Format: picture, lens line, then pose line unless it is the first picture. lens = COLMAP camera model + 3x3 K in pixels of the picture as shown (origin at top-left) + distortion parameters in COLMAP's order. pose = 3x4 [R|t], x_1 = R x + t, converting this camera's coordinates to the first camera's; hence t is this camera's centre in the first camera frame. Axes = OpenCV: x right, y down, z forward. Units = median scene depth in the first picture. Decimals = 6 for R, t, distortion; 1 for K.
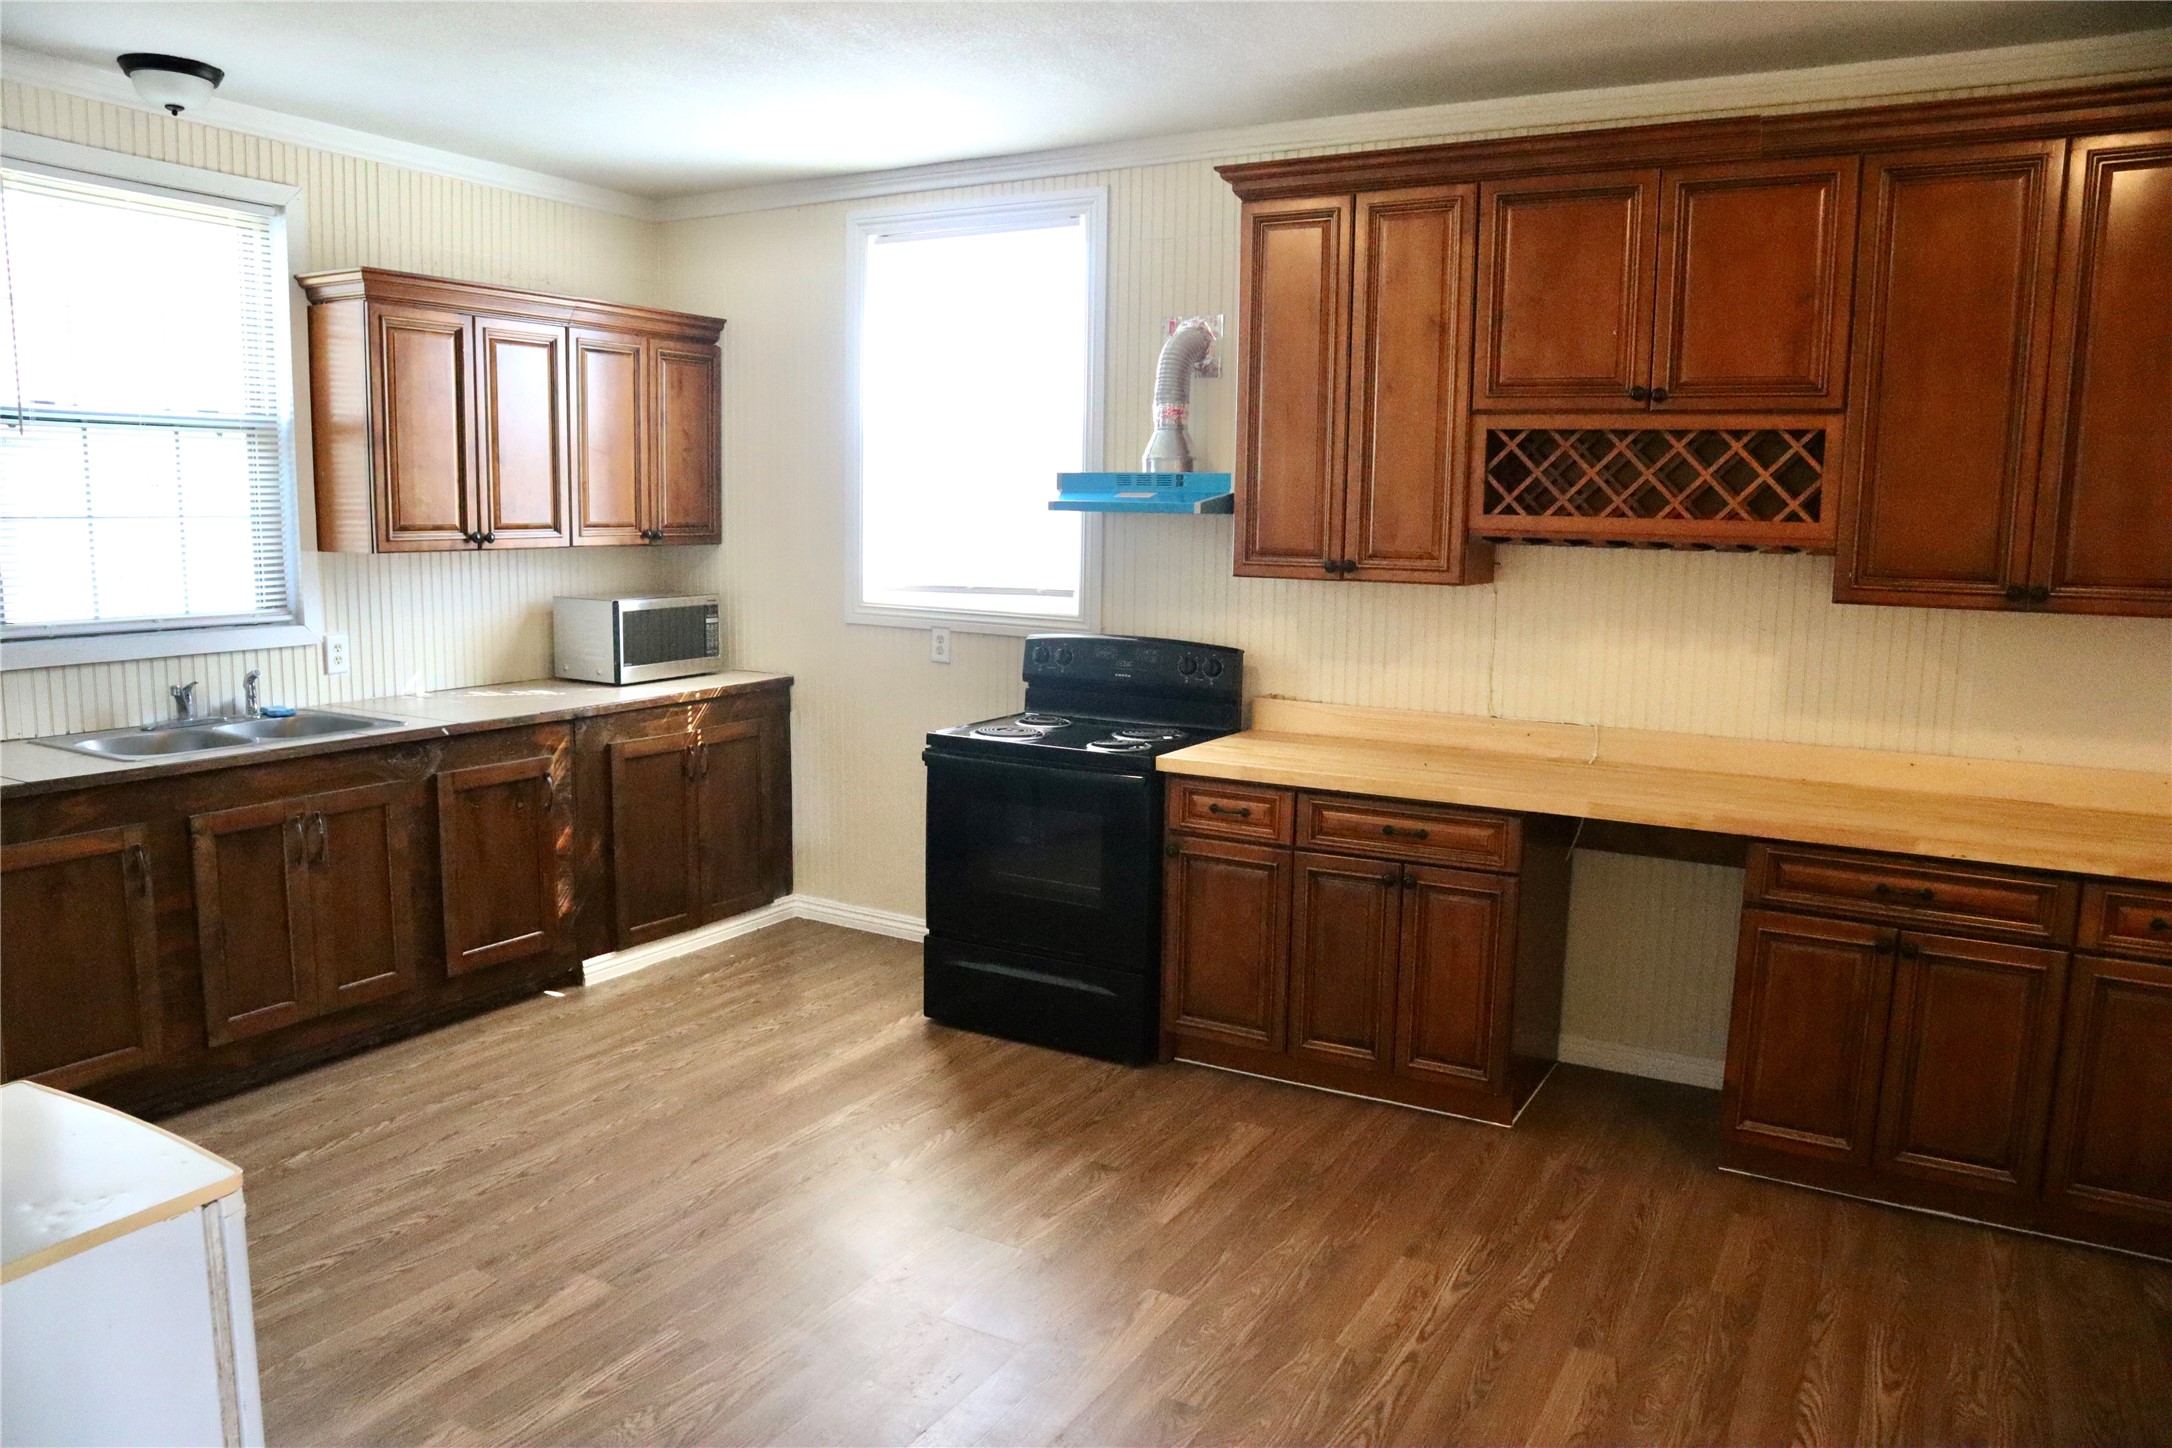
lens RADIAL K [[1516.7, 0, 1079.7], [0, 1516.7, 728.7], [0, 0, 1]] dist [-0.121940, 0.085382]
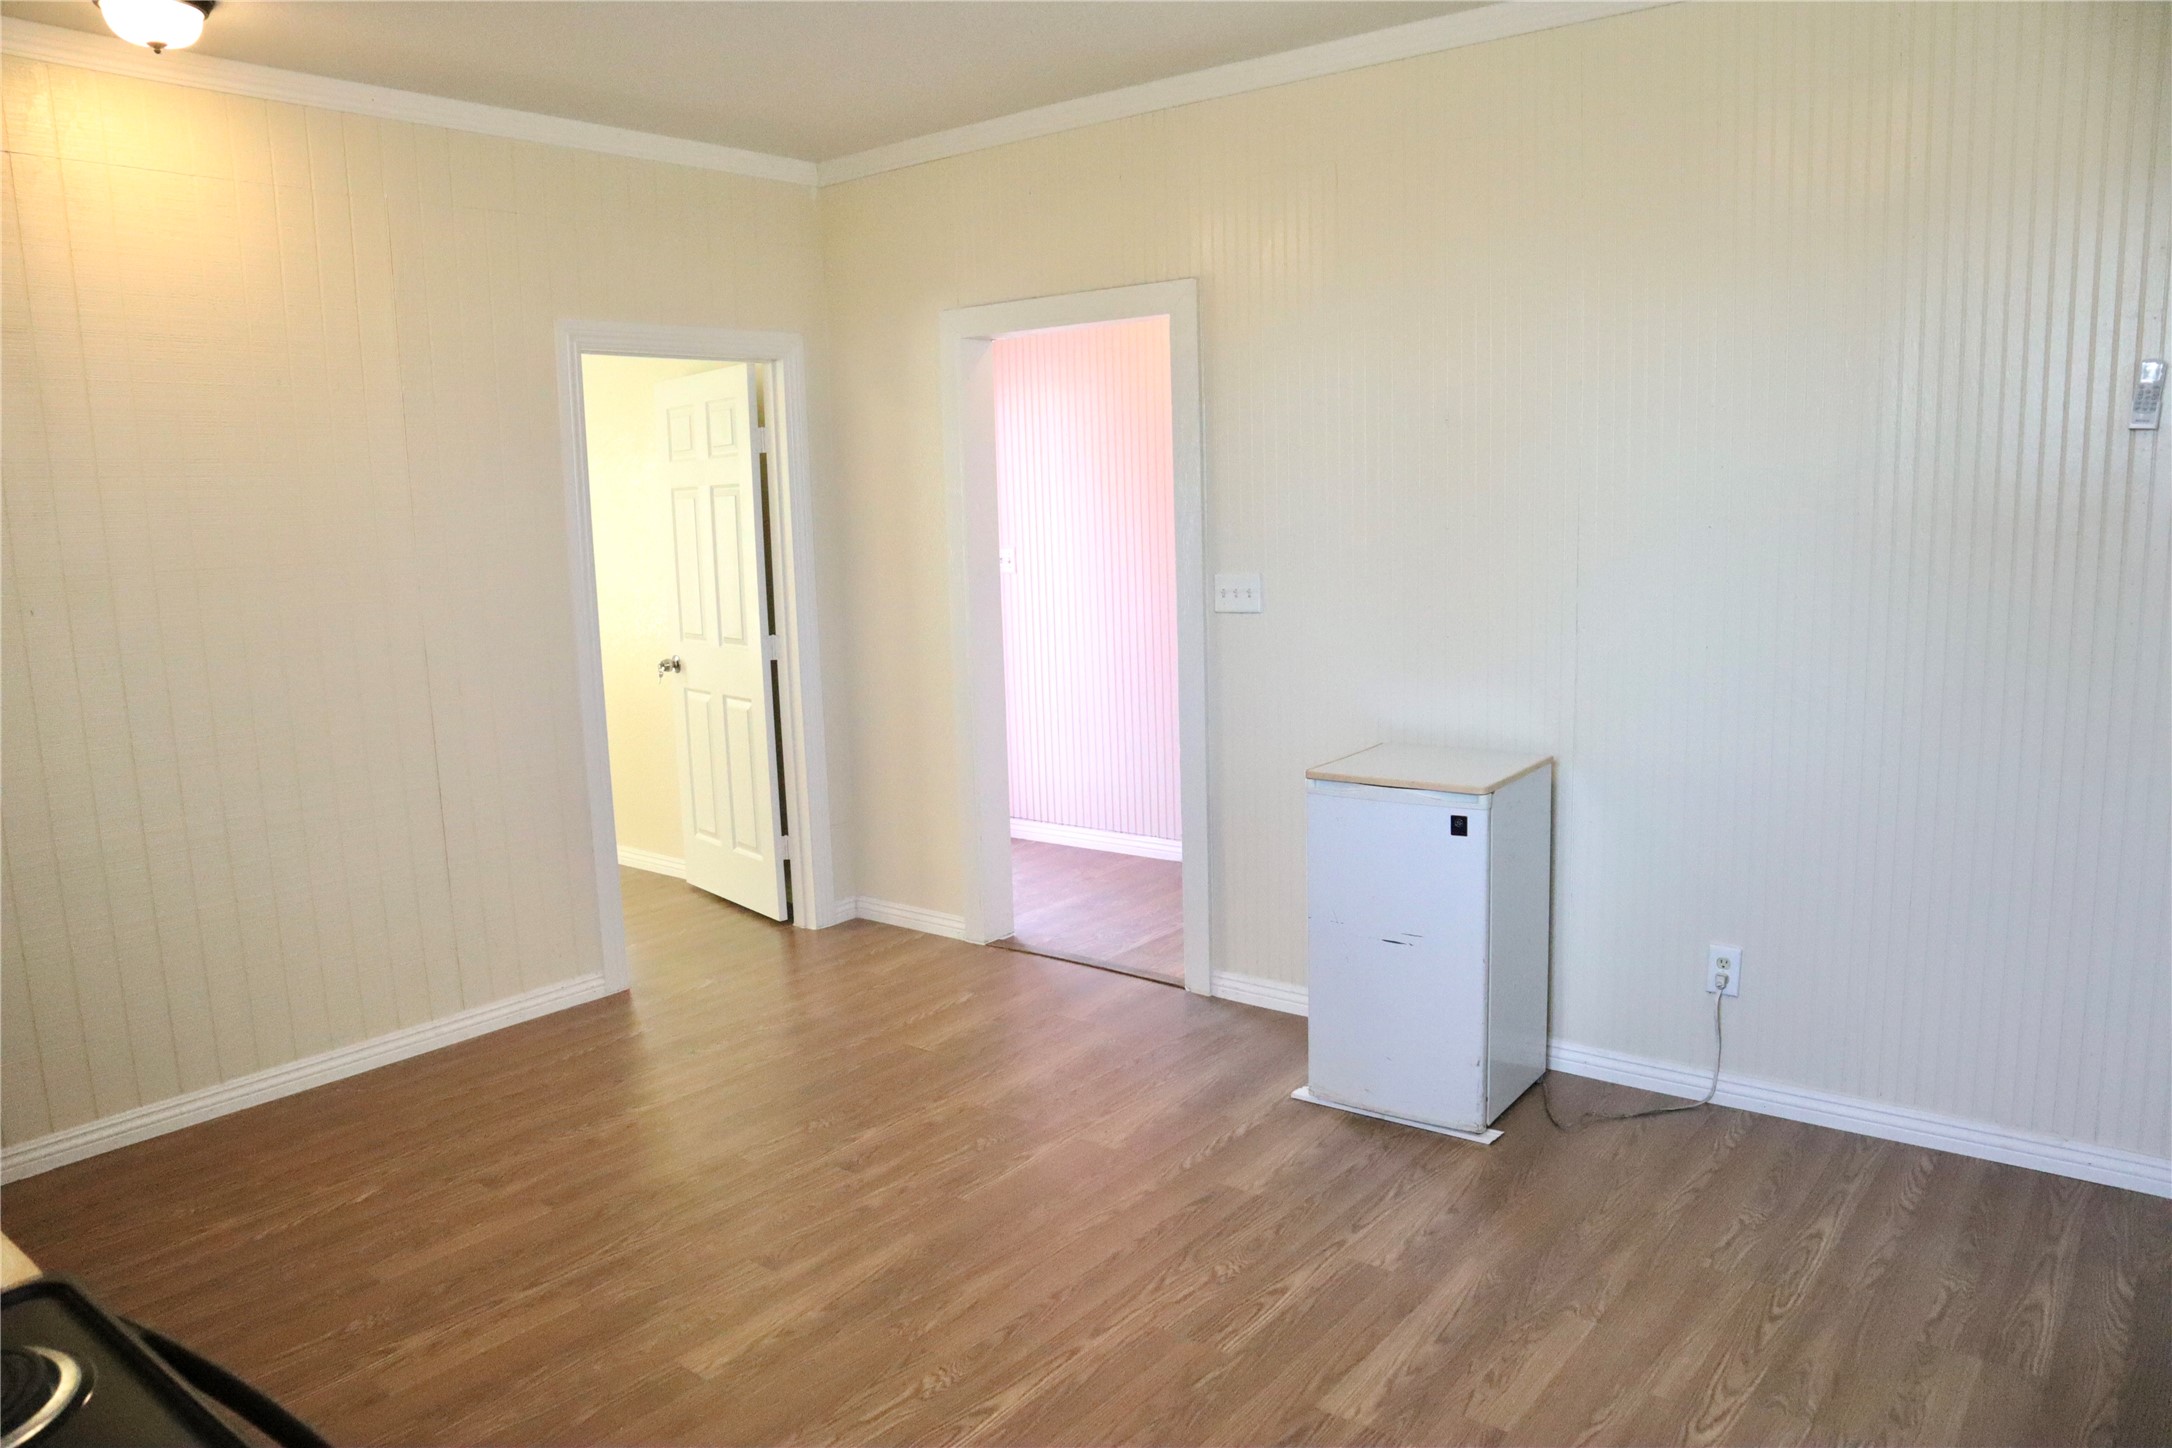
lens RADIAL K [[1516.7, 0, 1079.7], [0, 1516.7, 728.7], [0, 0, 1]] dist [-0.121940, 0.085382]
pose [[-0.988671, -0.011287, 0.149671, -0.213343], [0.034589, 0.953197, 0.300366, -0.177068], [-0.146056, 0.302140, -0.942008, 1.199712]]
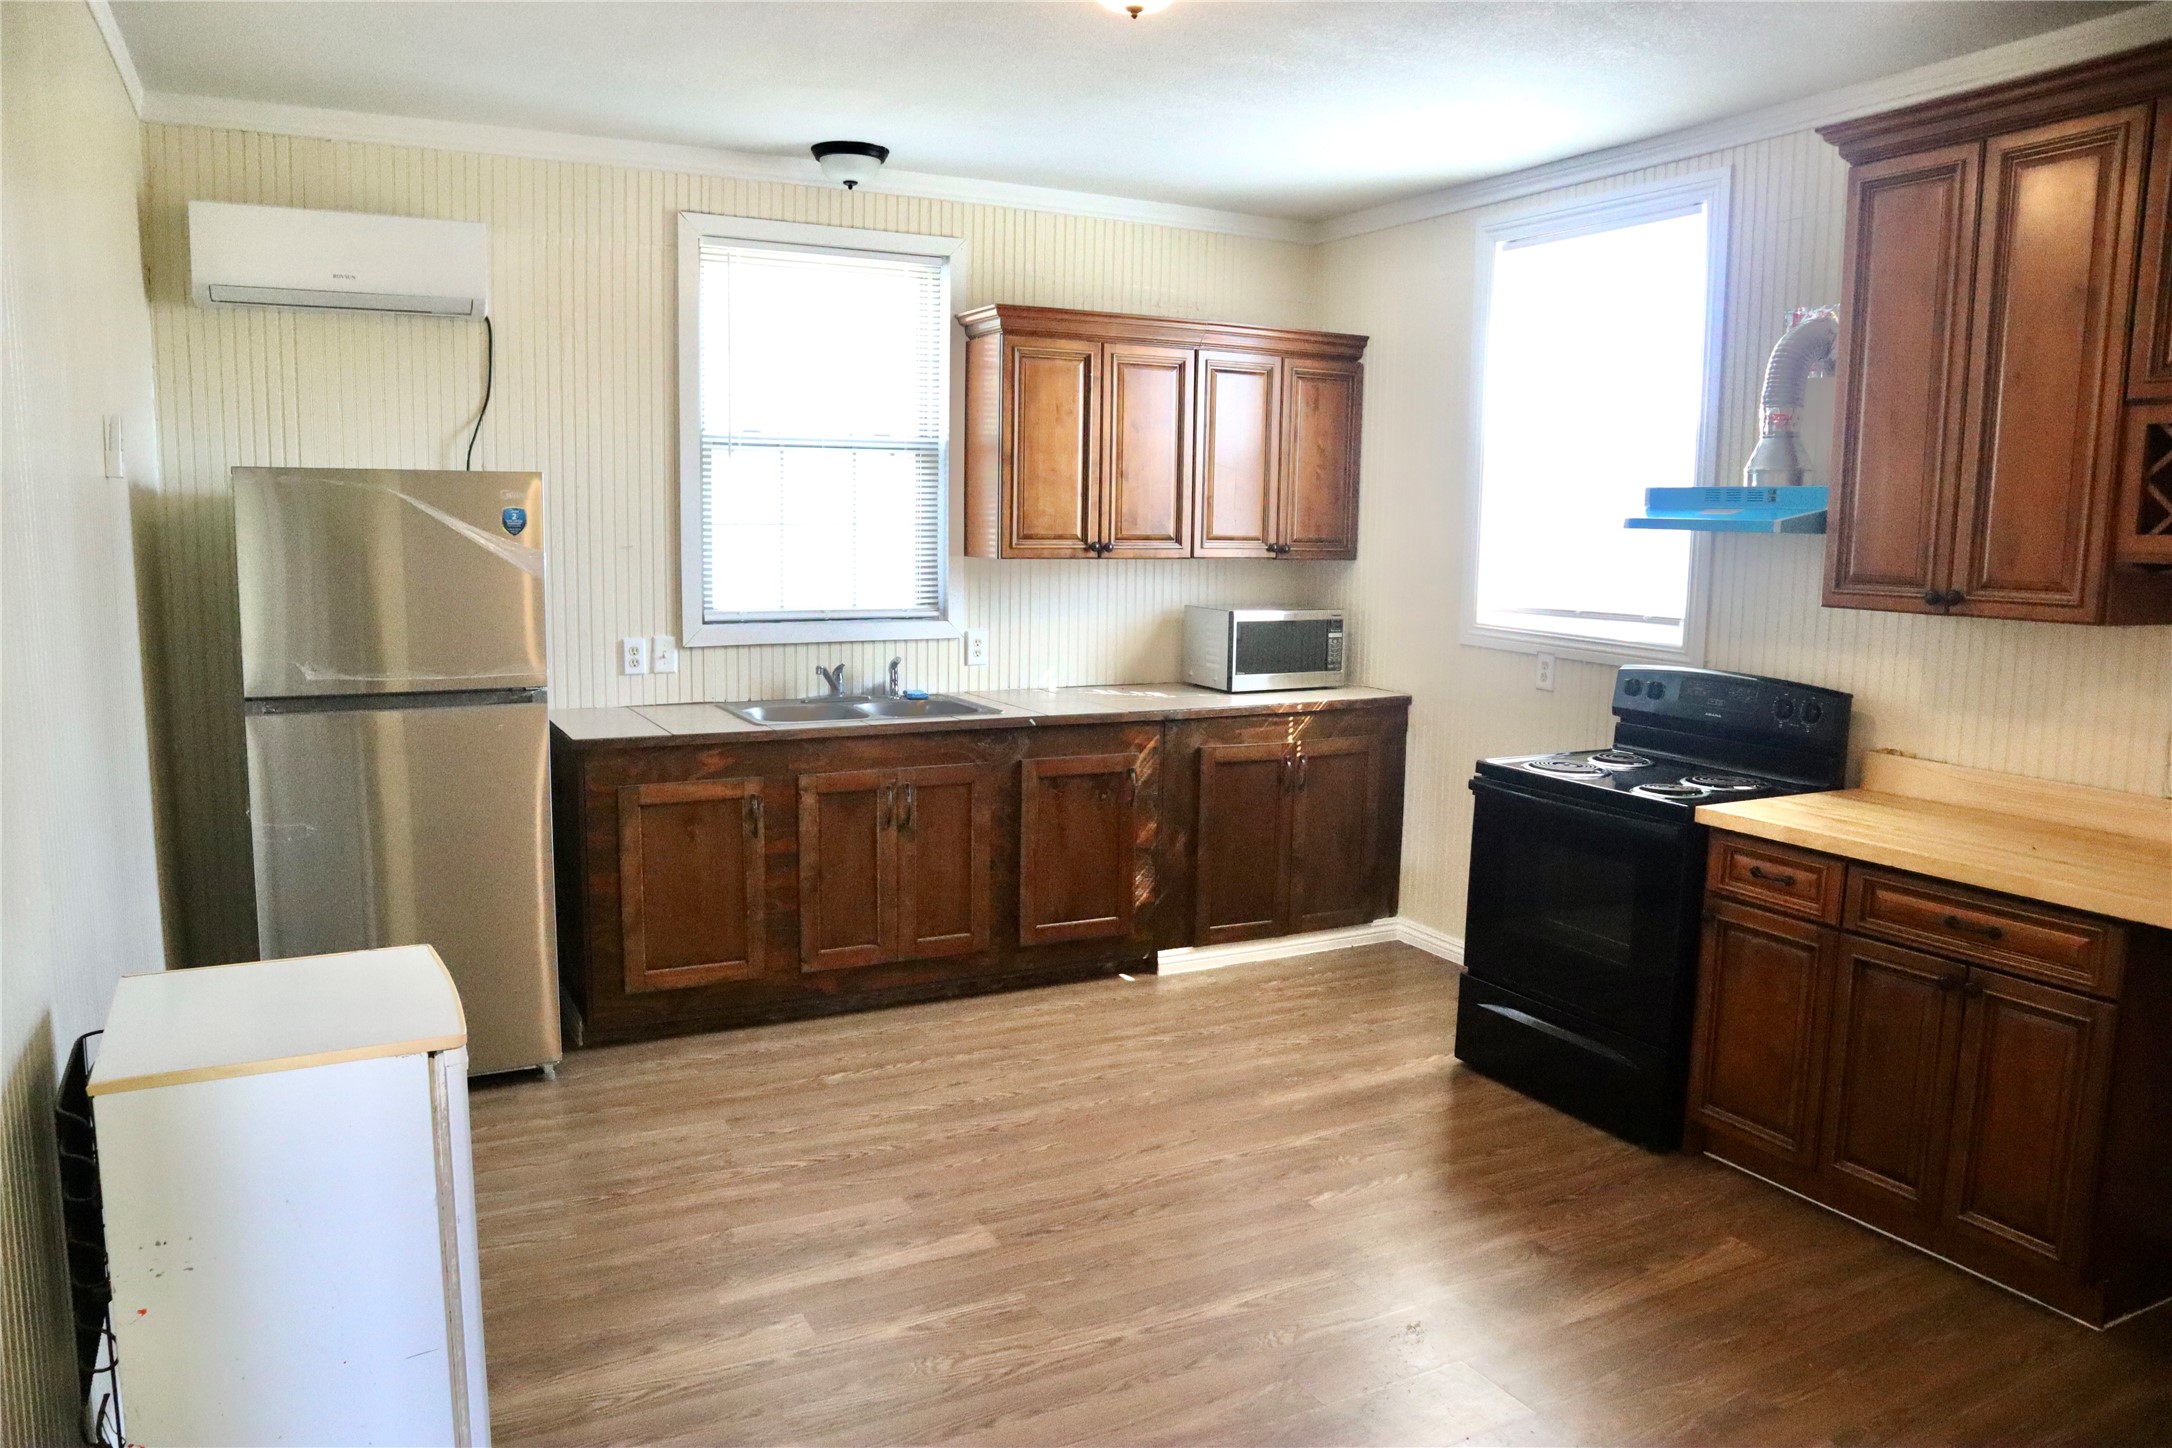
lens RADIAL K [[1516.7, 0, 1079.7], [0, 1516.7, 728.7], [0, 0, 1]] dist [-0.121940, 0.085382]
pose [[0.844786, 0.071613, -0.530291, 0.197997], [-0.079891, 0.996777, 0.007338, -0.004282], [0.529107, 0.036166, 0.847784, 0.071549]]
